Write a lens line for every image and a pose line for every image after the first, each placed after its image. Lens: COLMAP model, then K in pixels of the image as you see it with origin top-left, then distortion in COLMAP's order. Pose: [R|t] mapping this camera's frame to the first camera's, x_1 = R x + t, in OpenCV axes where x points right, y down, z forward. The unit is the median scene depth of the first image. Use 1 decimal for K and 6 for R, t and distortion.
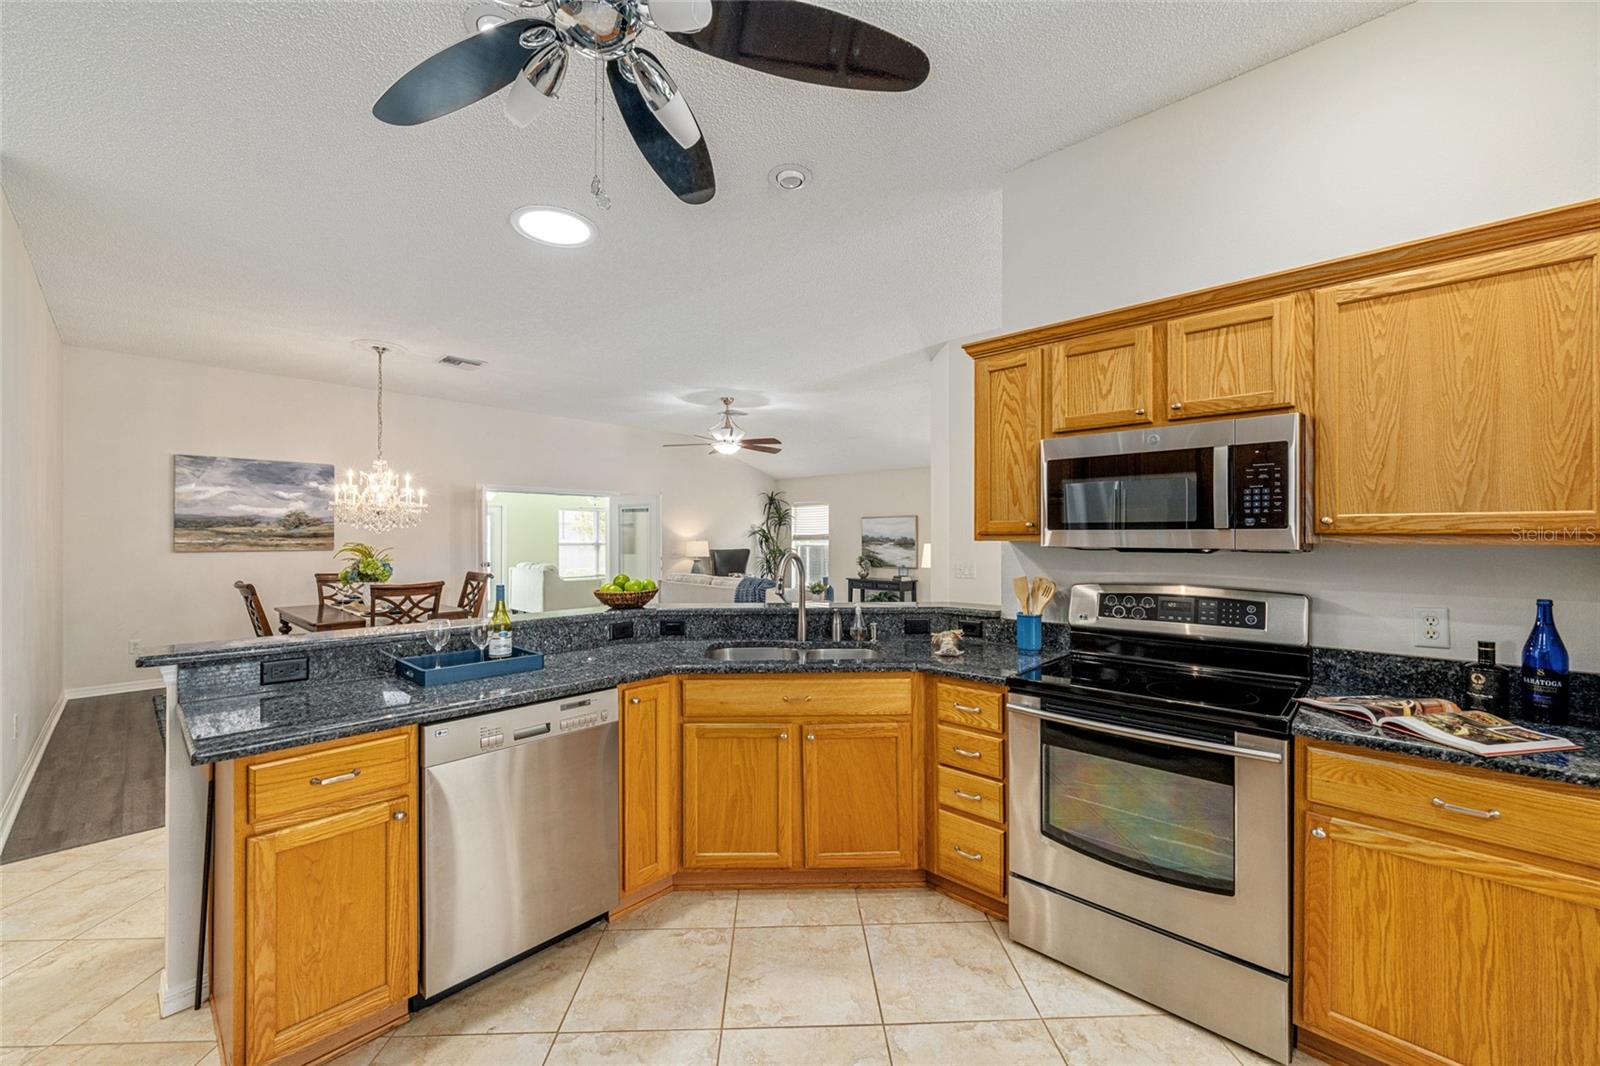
lens RADIAL K [[632.1, 0, 813.7], [0, 632.1, 534.0], [0, 0, 1]] dist [-0.002184, -0.000171]
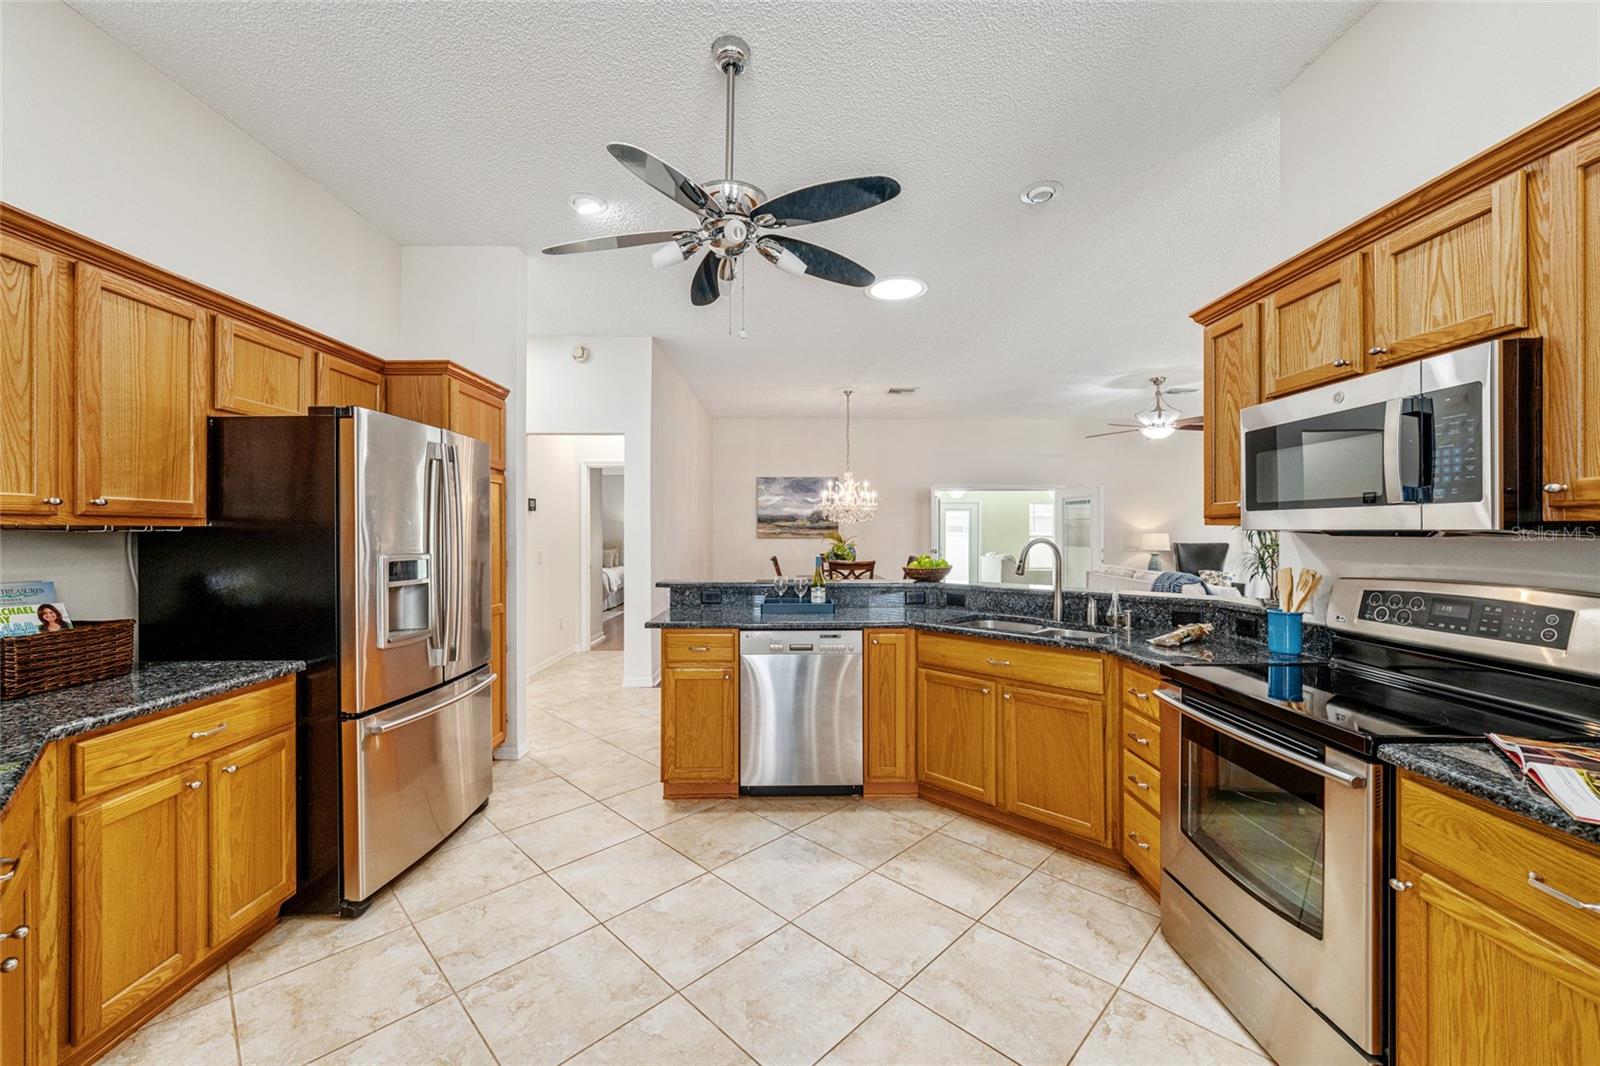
lens RADIAL K [[636.7, 0, 797.8], [0, 636.7, 530.8], [0, 0, 1]] dist [-0.000645, 0.000287]
pose [[0.679600, -0.000338, -0.733583, 0.240271], [0.002627, 0.999995, 0.001973, 0.007059], [0.733578, -0.003268, 0.679597, -0.025990]]
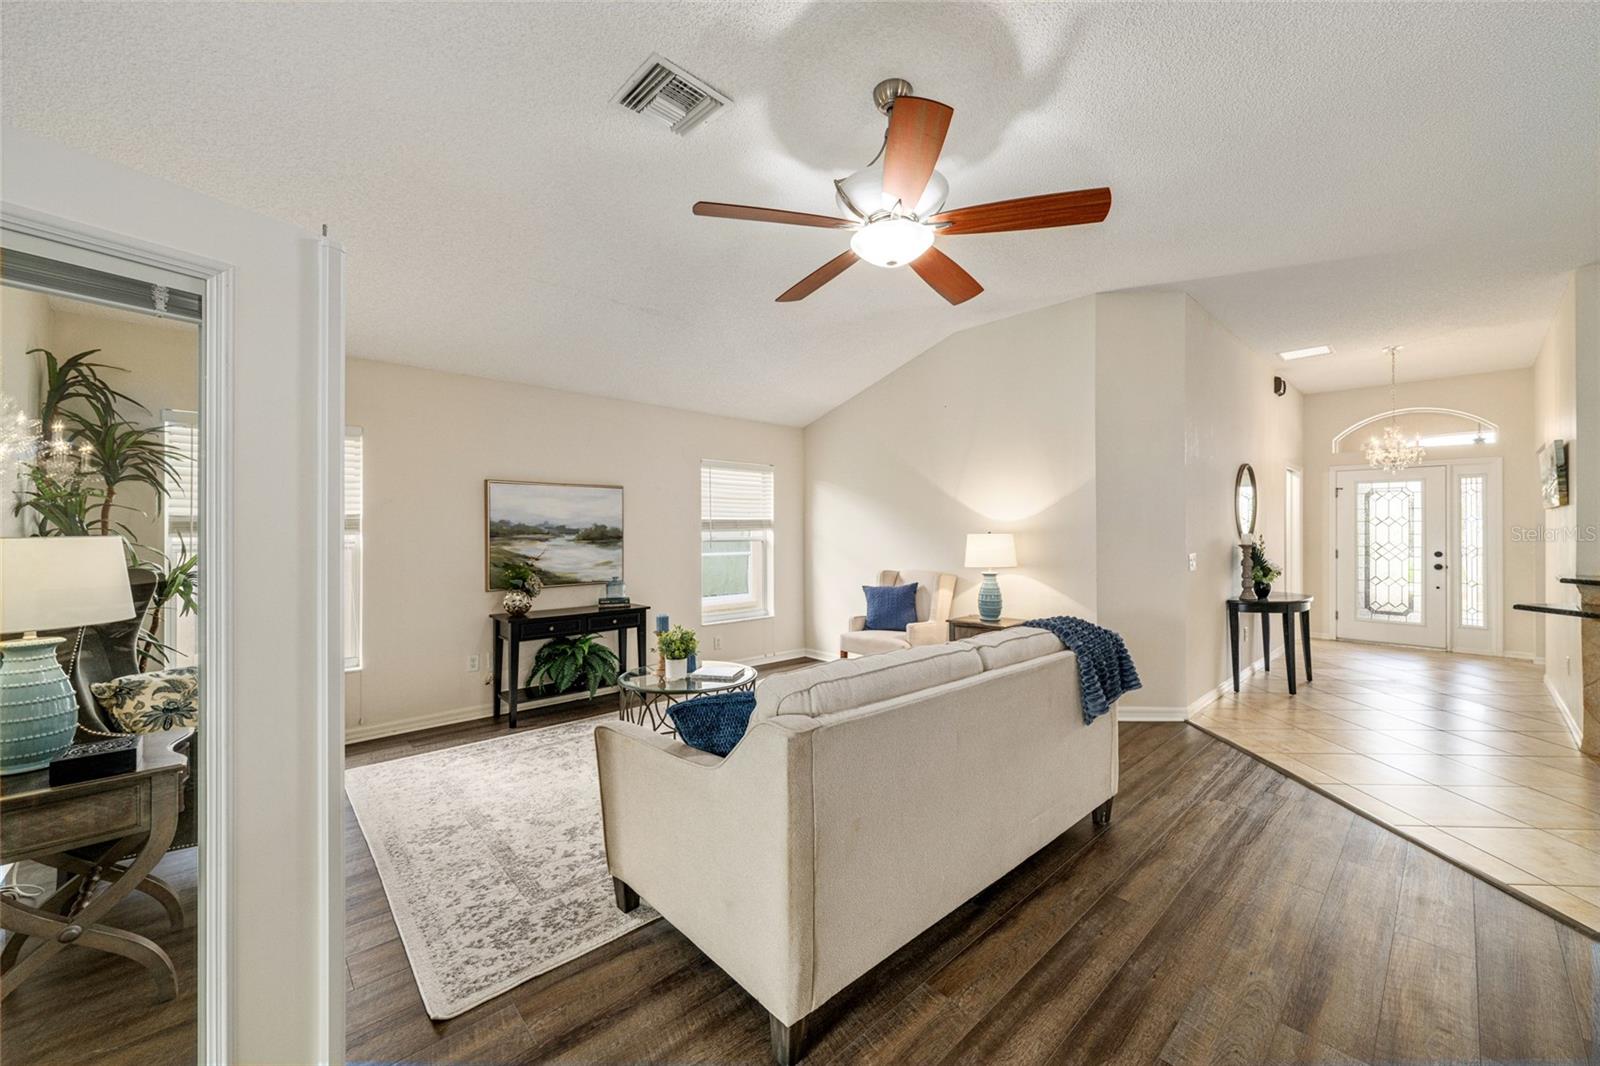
lens RADIAL K [[610.3, 0, 802.0], [0, 610.3, 528.8], [0, 0, 1]] dist [0.000789, 0.000175]
pose [[0.084602, 0.001502, 0.996414, -0.569472], [-0.003363, 0.999994, -0.001222, 0.013460], [-0.996409, -0.003247, 0.084607, 1.287965]]
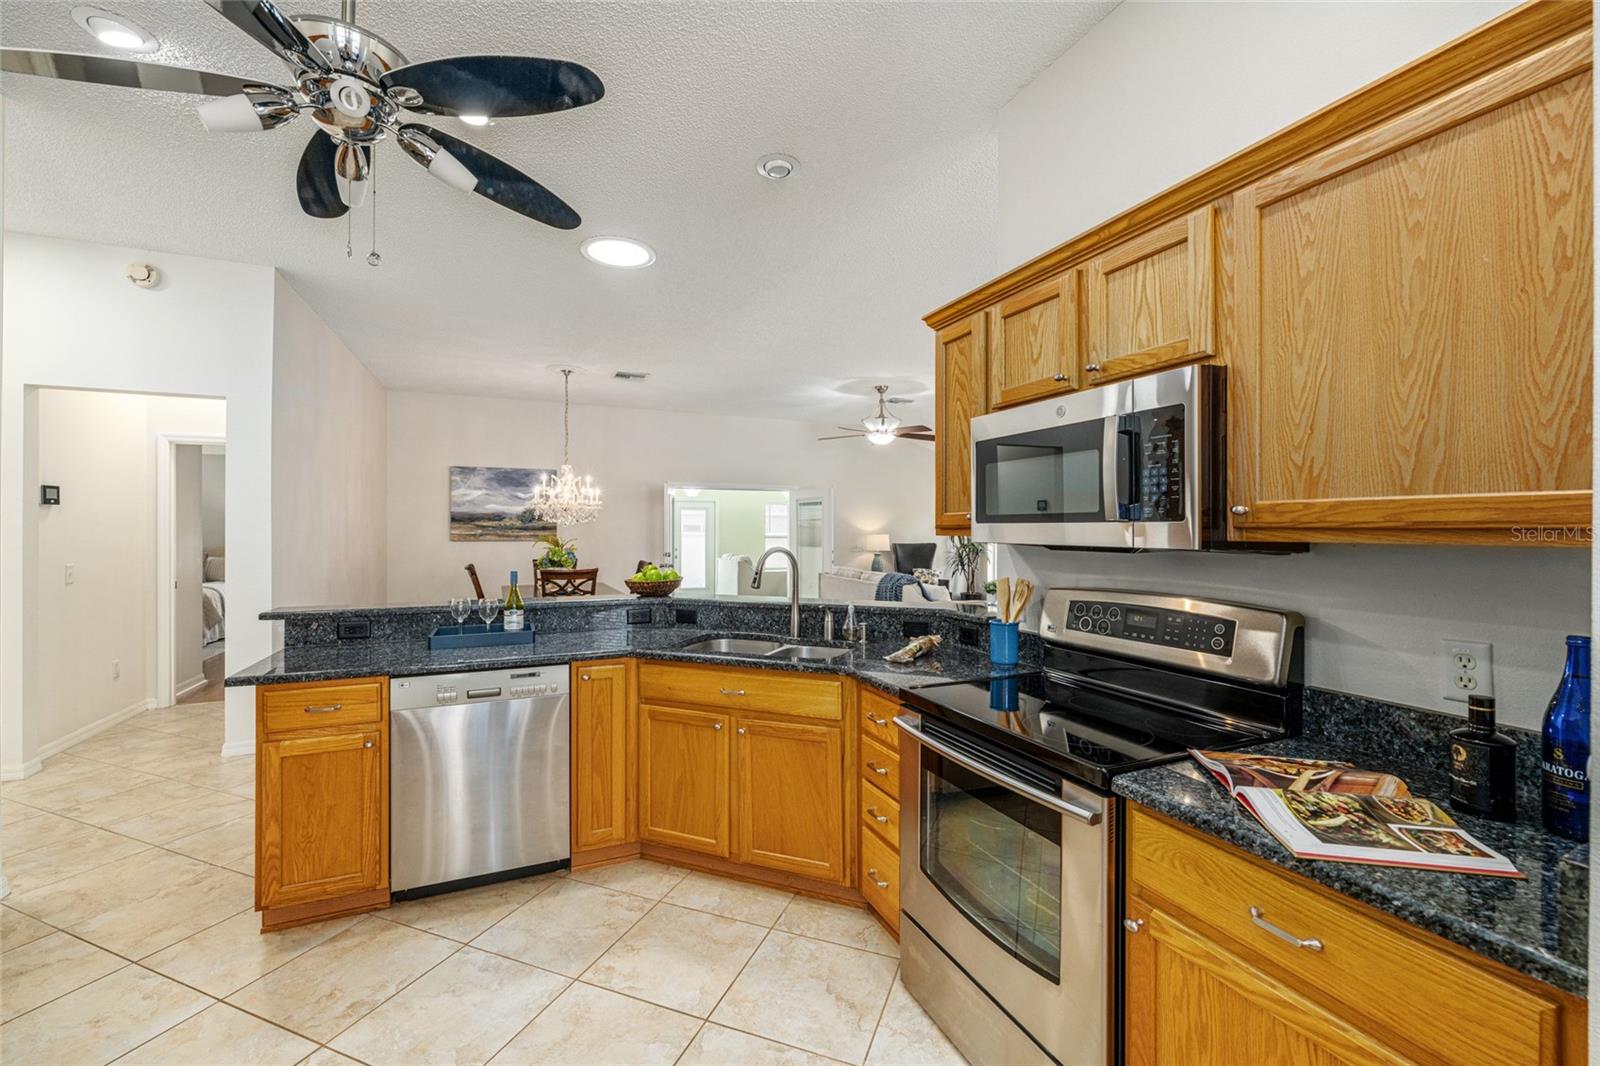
lens RADIAL K [[664.8, 0, 805.7], [0, 664.8, 528.1], [0, 0, 1]] dist [-0.001115, -0.000383]
pose [[0.915983, 0.000520, -0.401216, 0.209290], [0.000208, 0.999998, 0.001769, -0.000578], [0.401216, -0.001704, 0.915982, 0.032212]]
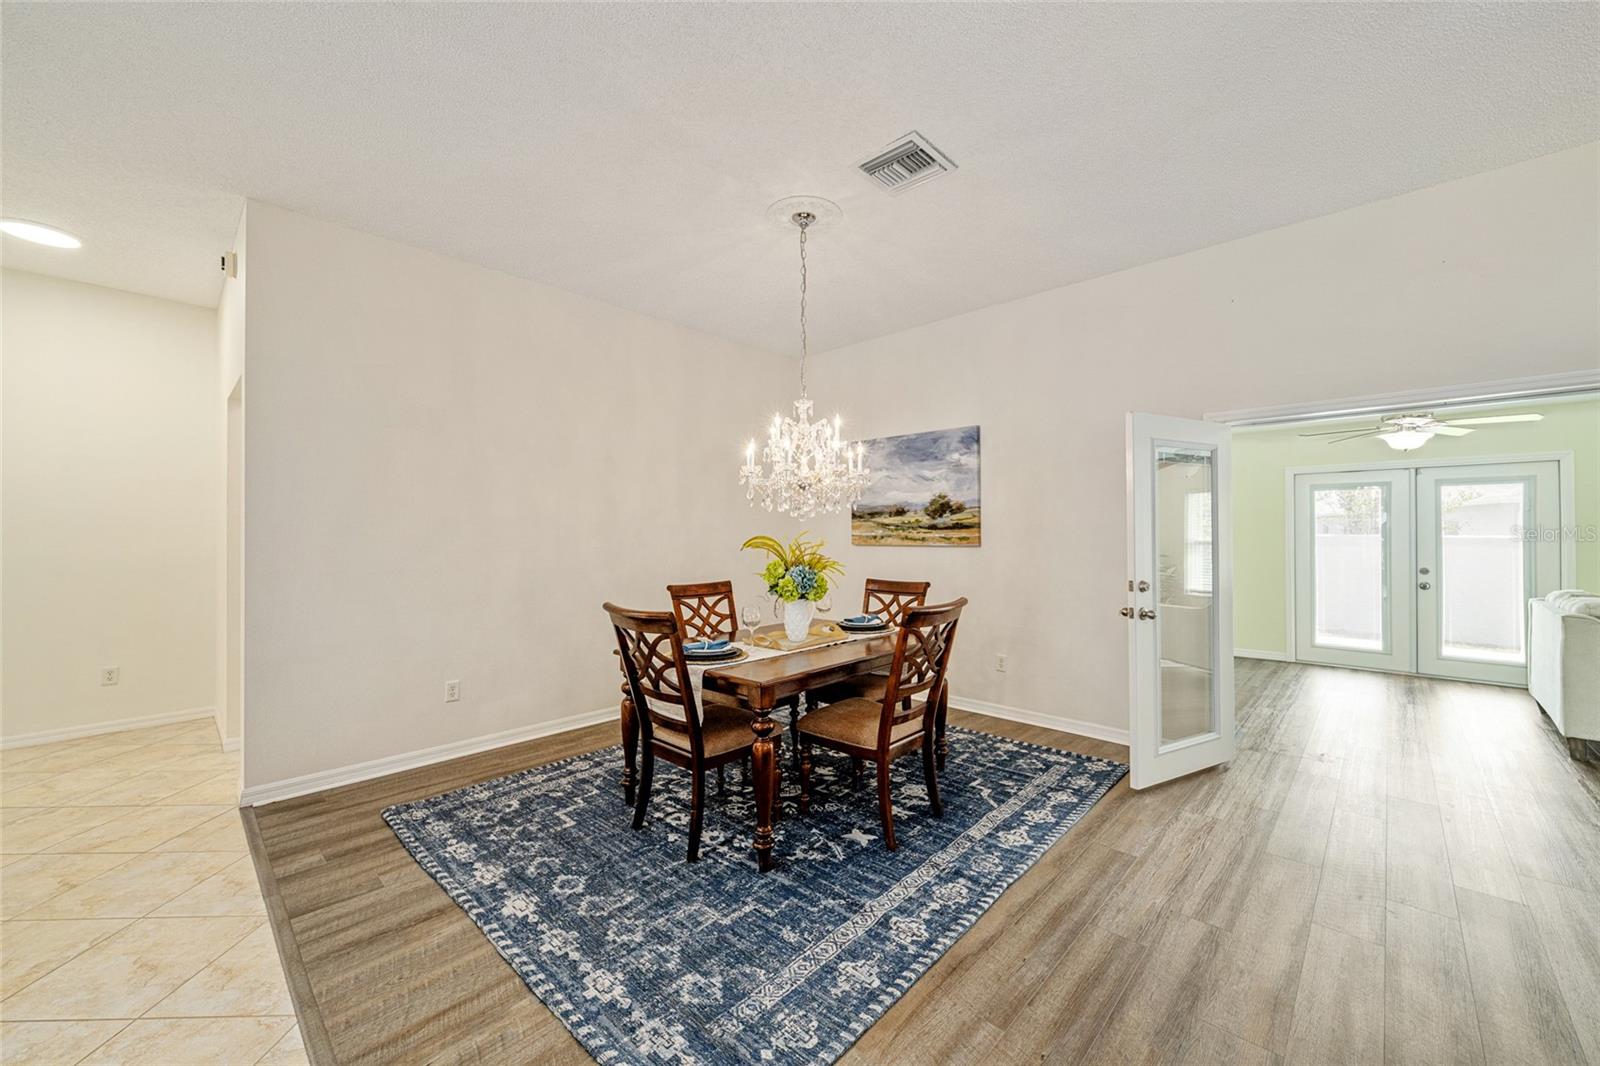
lens RADIAL K [[615.2, 0, 792.6], [0, 615.2, 527.7], [0, 0, 1]] dist [-0.000557, -0.000066]
pose [[-0.029029, -0.008724, -0.999540, -0.081906], [0.004389, 0.999951, -0.008855, 0.010377], [0.999569, -0.004644, -0.028990, 0.921542]]
